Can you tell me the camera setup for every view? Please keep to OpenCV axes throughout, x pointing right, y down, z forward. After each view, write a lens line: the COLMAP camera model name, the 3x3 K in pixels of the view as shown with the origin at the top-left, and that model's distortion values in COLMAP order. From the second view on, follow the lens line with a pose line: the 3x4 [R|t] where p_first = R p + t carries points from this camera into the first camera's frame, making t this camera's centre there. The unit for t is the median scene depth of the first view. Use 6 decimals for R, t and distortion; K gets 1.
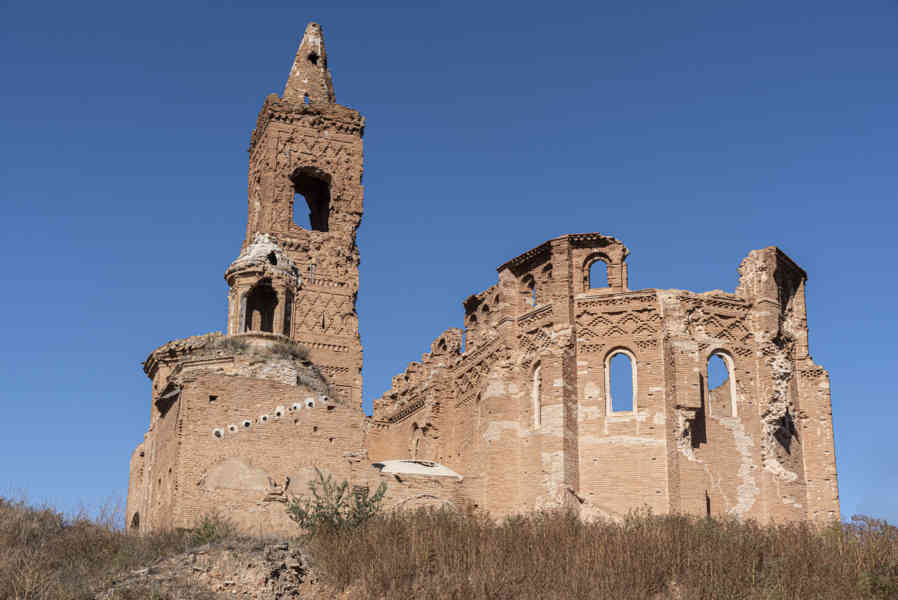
lens RADIAL K [[1170.4, 0, 449.0], [0, 1170.4, 300.0], [0, 0, 1]] dist [0.116083, 0.043126]
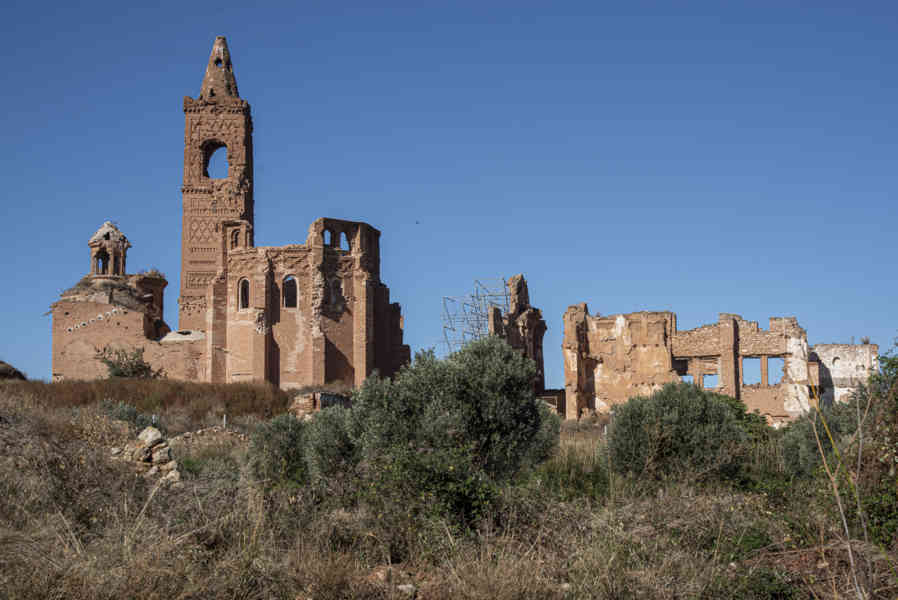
lens RADIAL K [[1170.4, 0, 449.0], [0, 1170.4, 300.0], [0, 0, 1]] dist [0.116083, 0.043126]
pose [[0.959258, -0.056965, -0.276729, 0.976236], [0.109858, 0.977591, 0.179572, -0.231054], [0.260299, -0.202657, 0.944020, -0.787899]]
